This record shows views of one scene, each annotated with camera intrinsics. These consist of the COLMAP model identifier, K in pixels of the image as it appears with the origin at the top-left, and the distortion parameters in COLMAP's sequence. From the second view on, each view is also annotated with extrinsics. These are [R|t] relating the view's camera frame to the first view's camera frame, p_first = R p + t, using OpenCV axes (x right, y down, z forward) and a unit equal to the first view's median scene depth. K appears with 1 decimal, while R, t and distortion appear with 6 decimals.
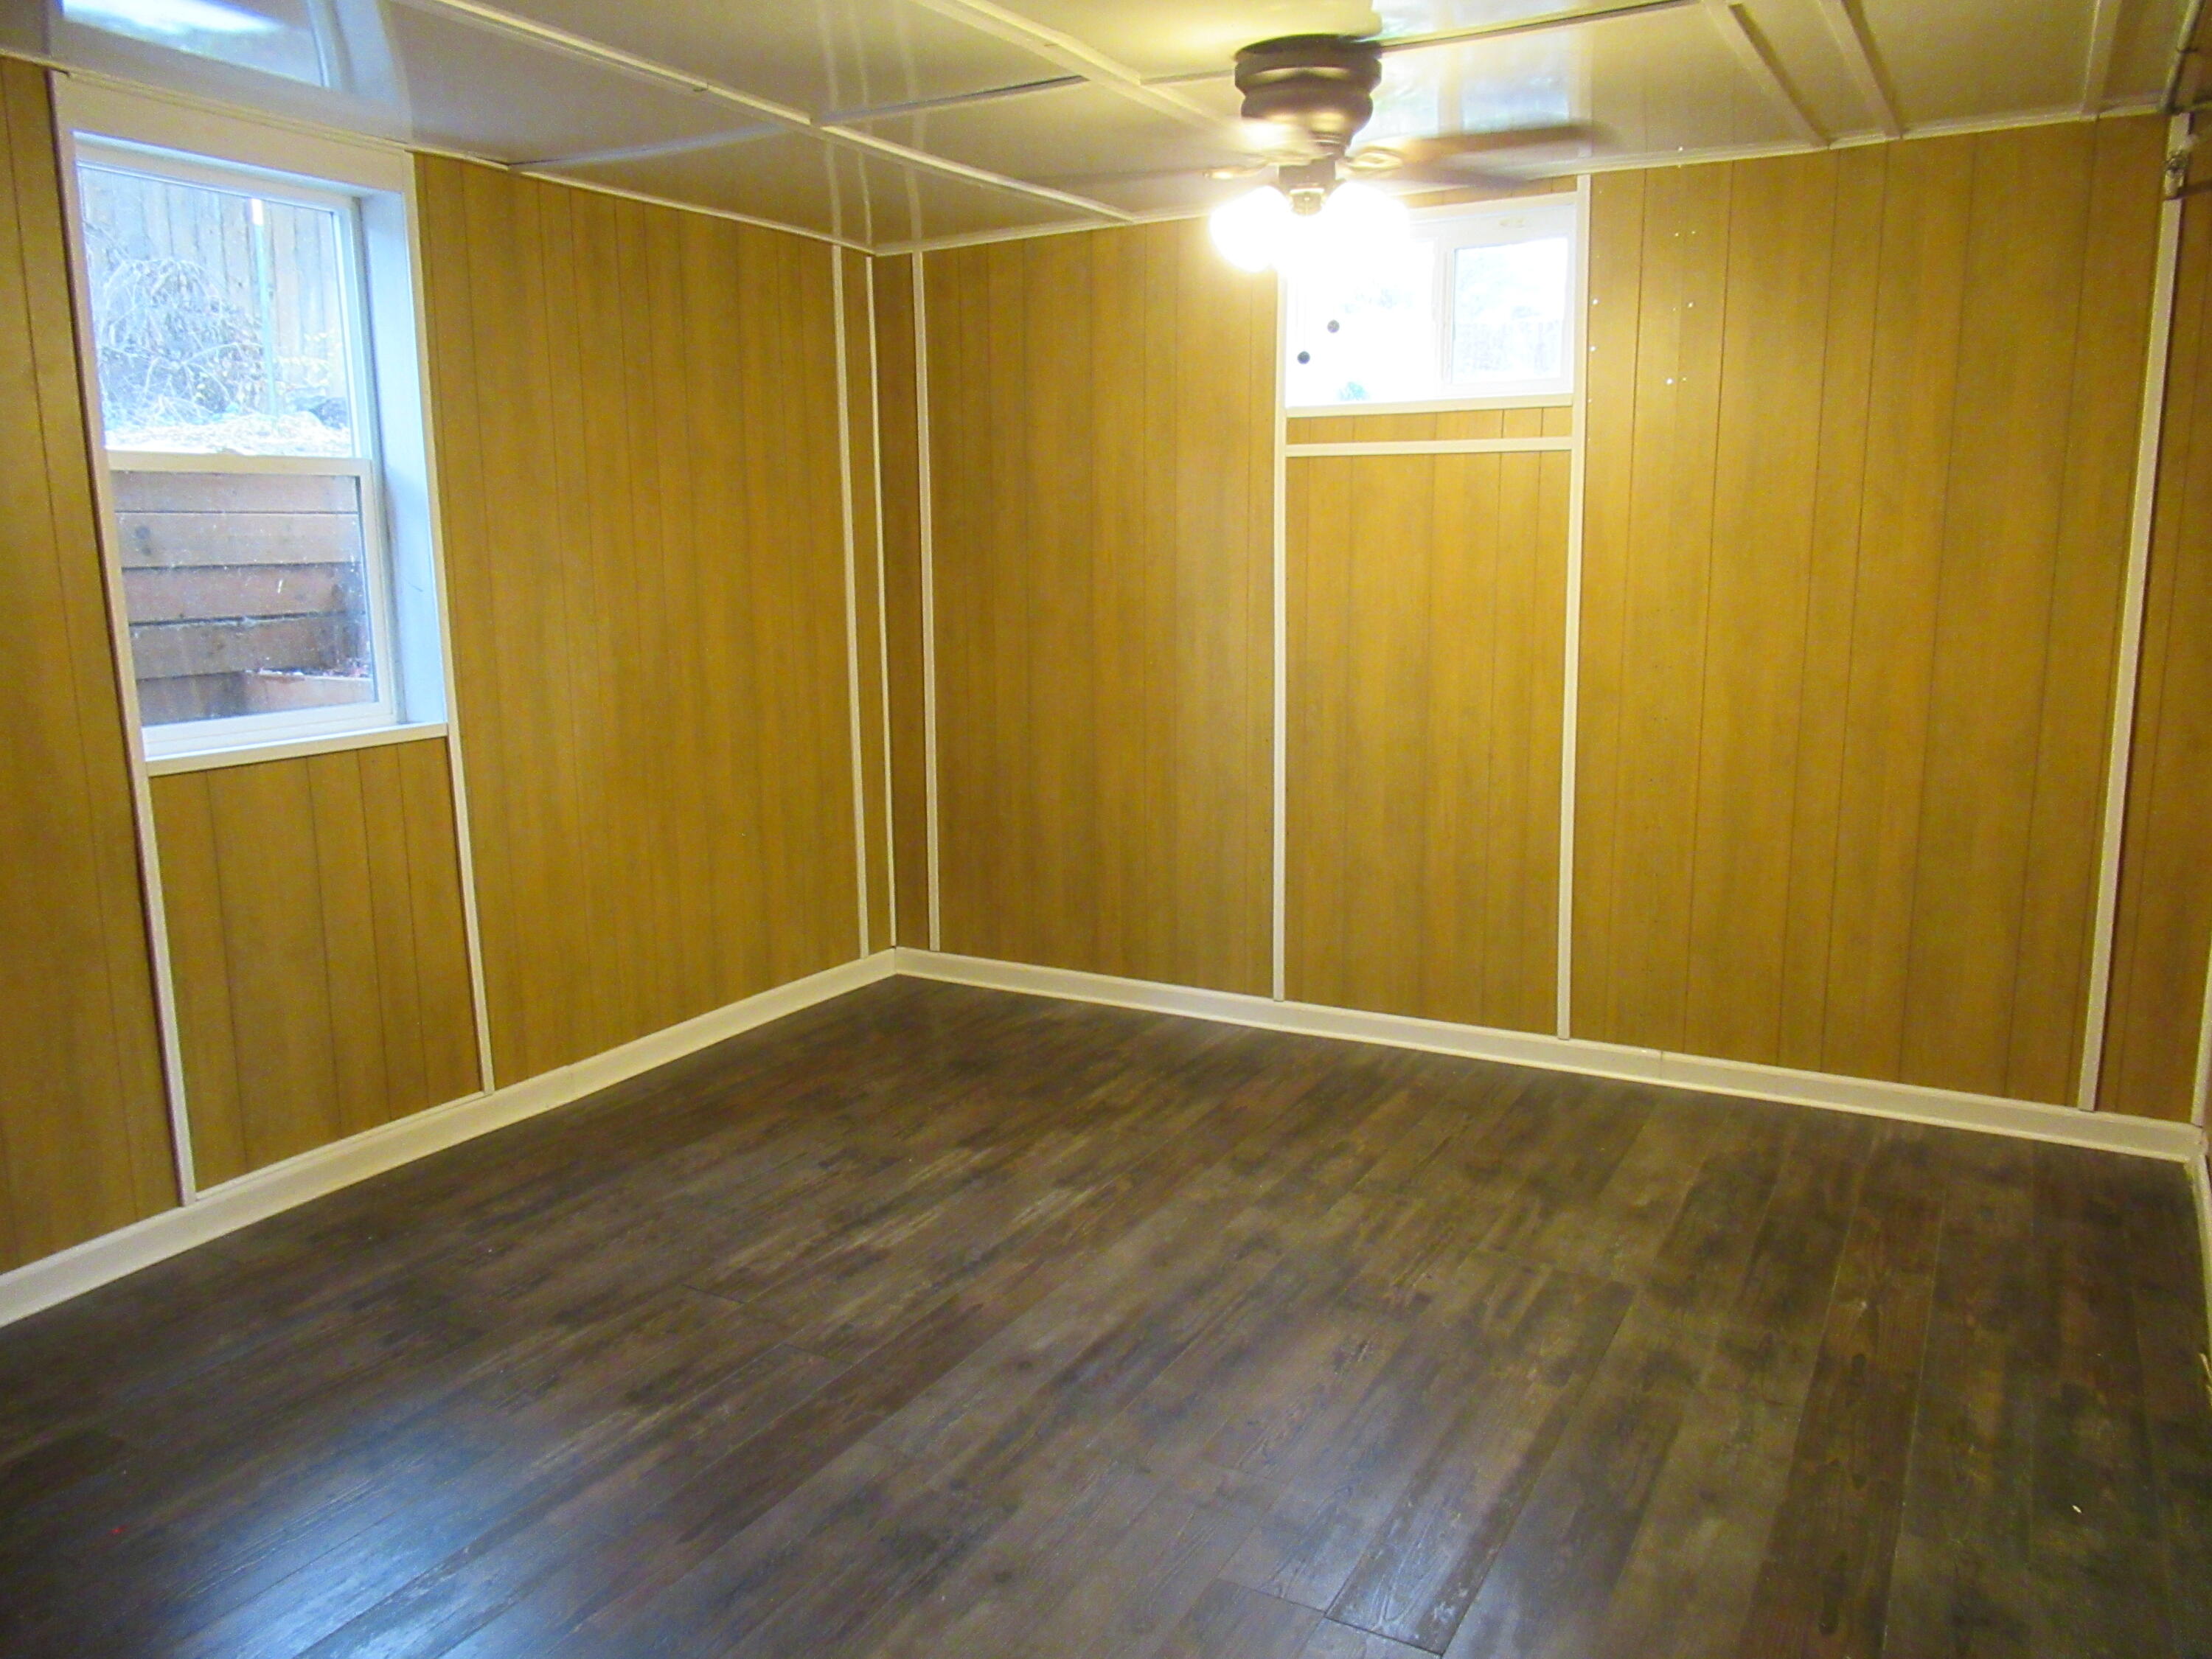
lens RADIAL K [[1639.4, 0, 1102.4], [0, 1639.4, 831.0], [0, 0, 1]] dist [-0.004869, -0.005800]
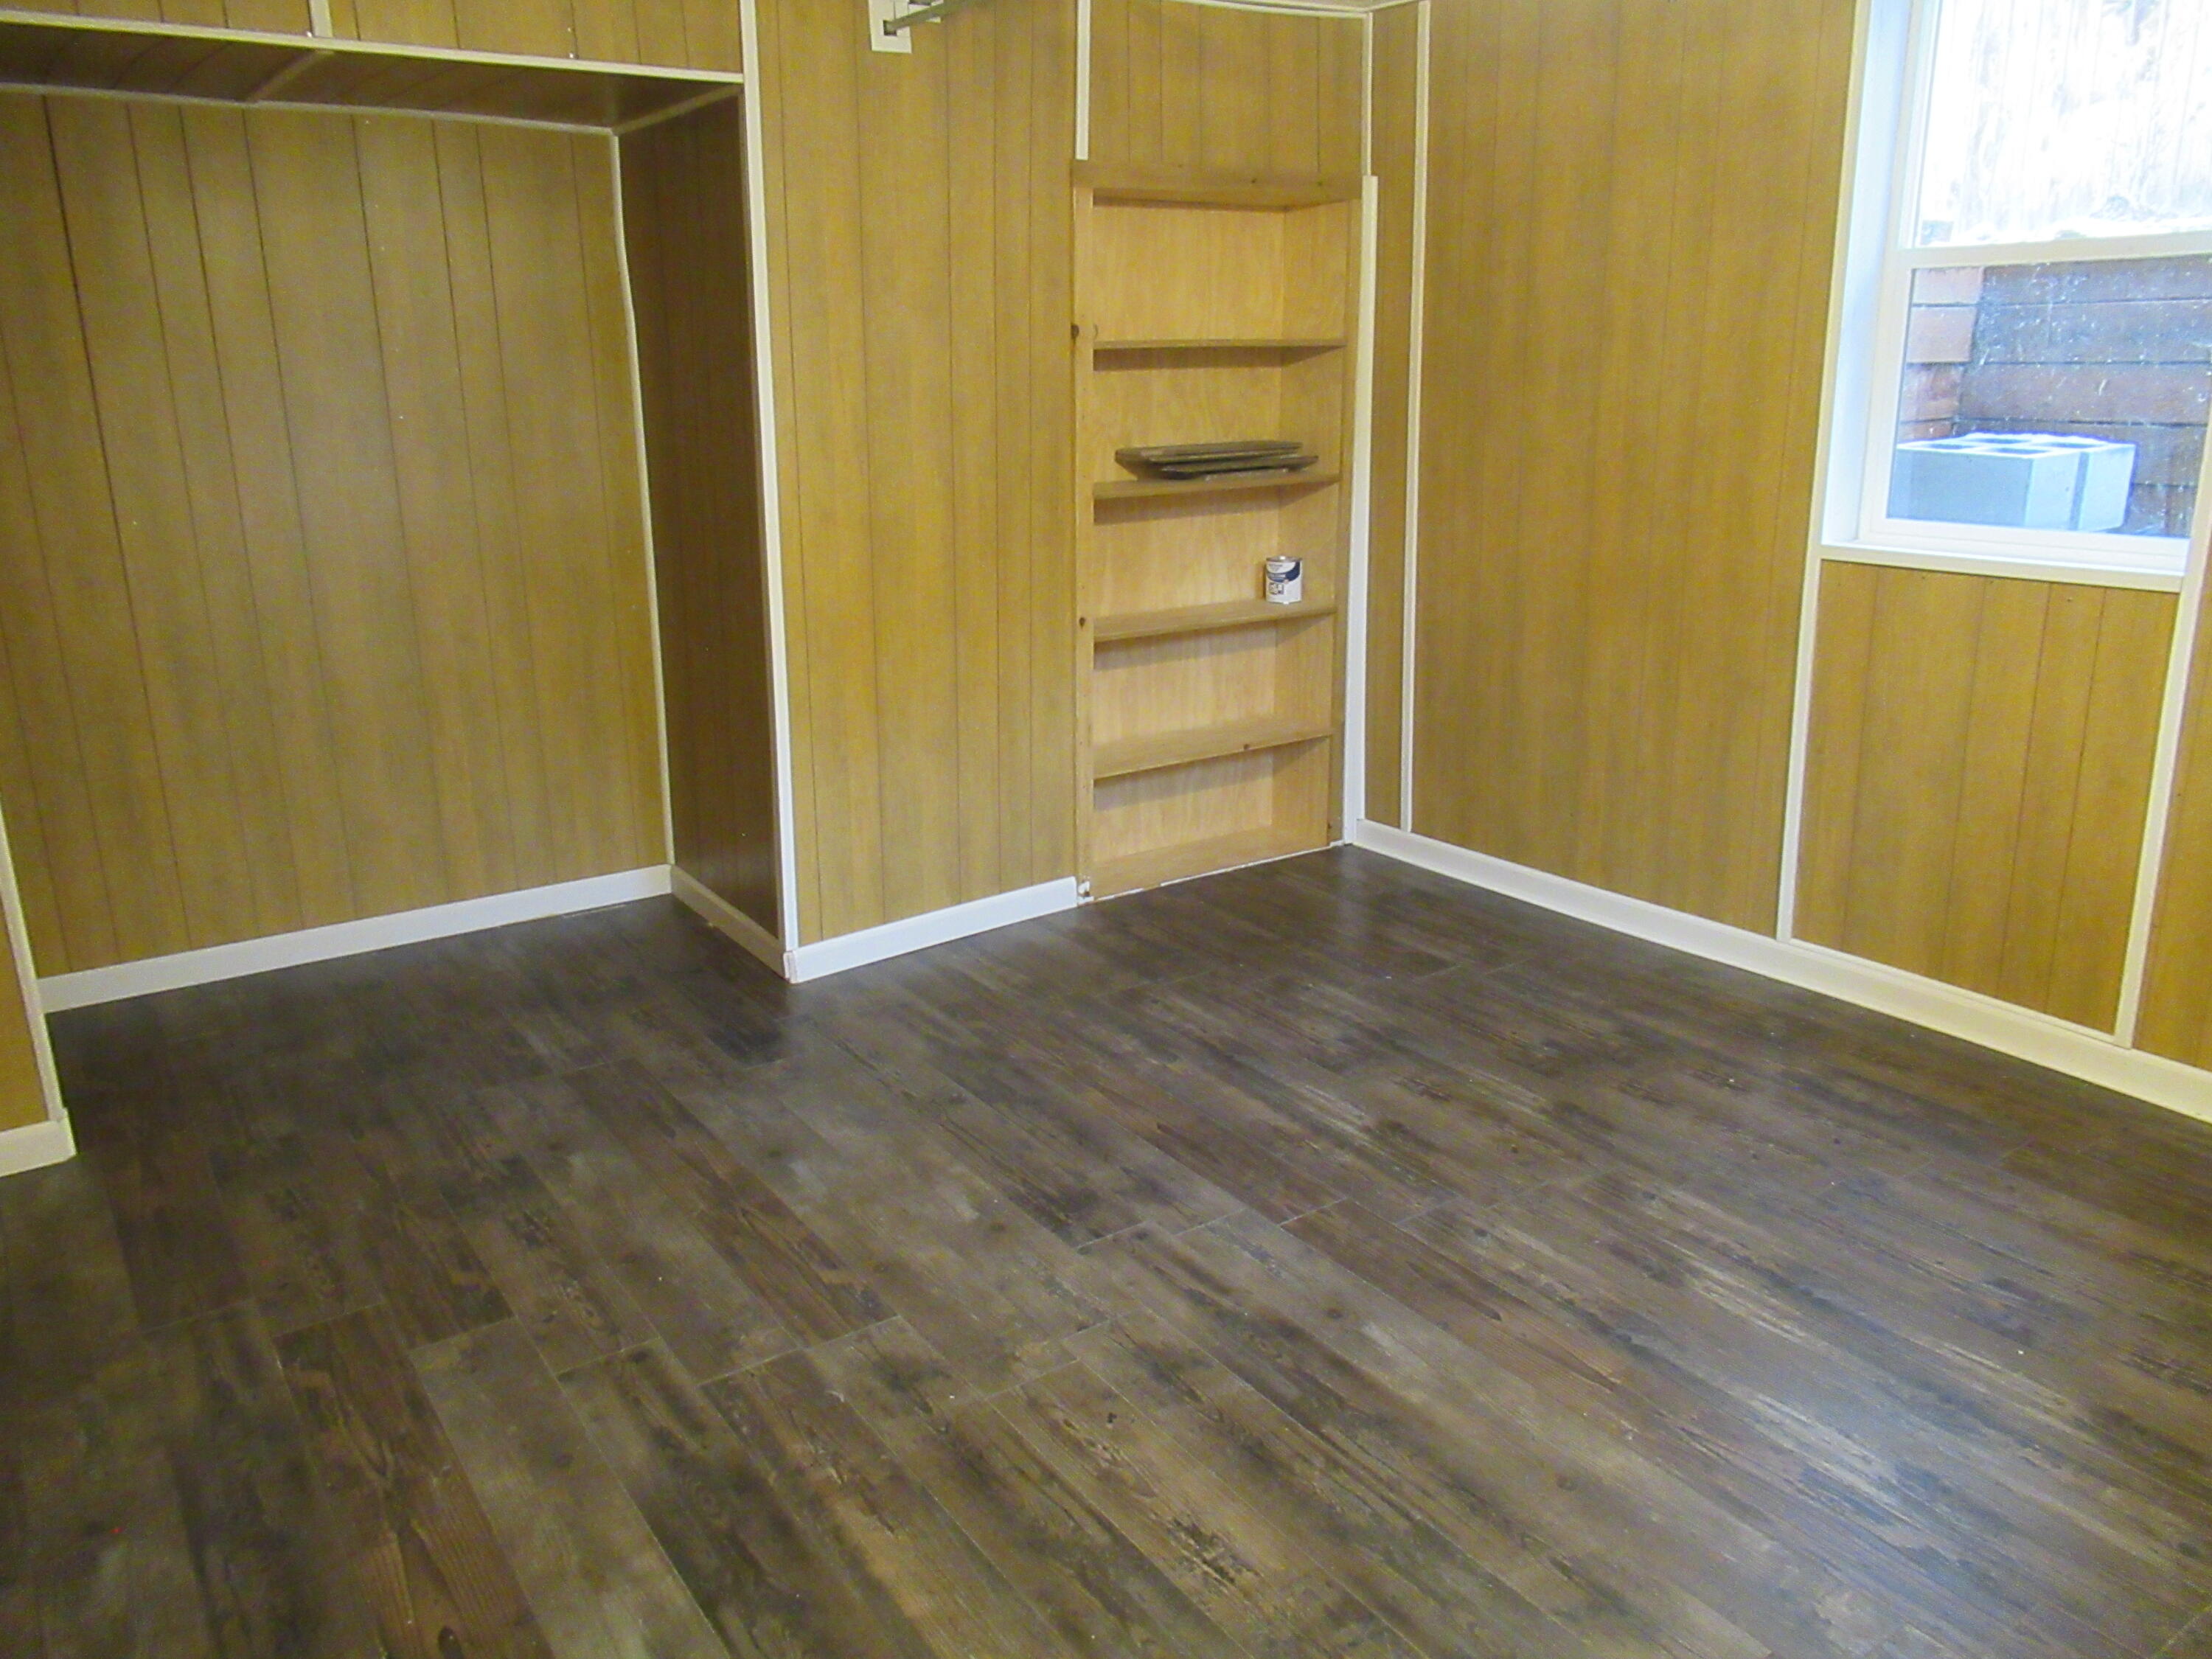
lens RADIAL K [[1639.4, 0, 1099.4], [0, 1639.4, 822.4], [0, 0, 1]] dist [-0.004869, -0.005800]
pose [[-0.443959, 0.264825, -0.856019, 0.629177], [-0.133787, 0.925028, 0.355561, -0.197607], [0.886003, 0.272379, -0.375245, 1.032306]]
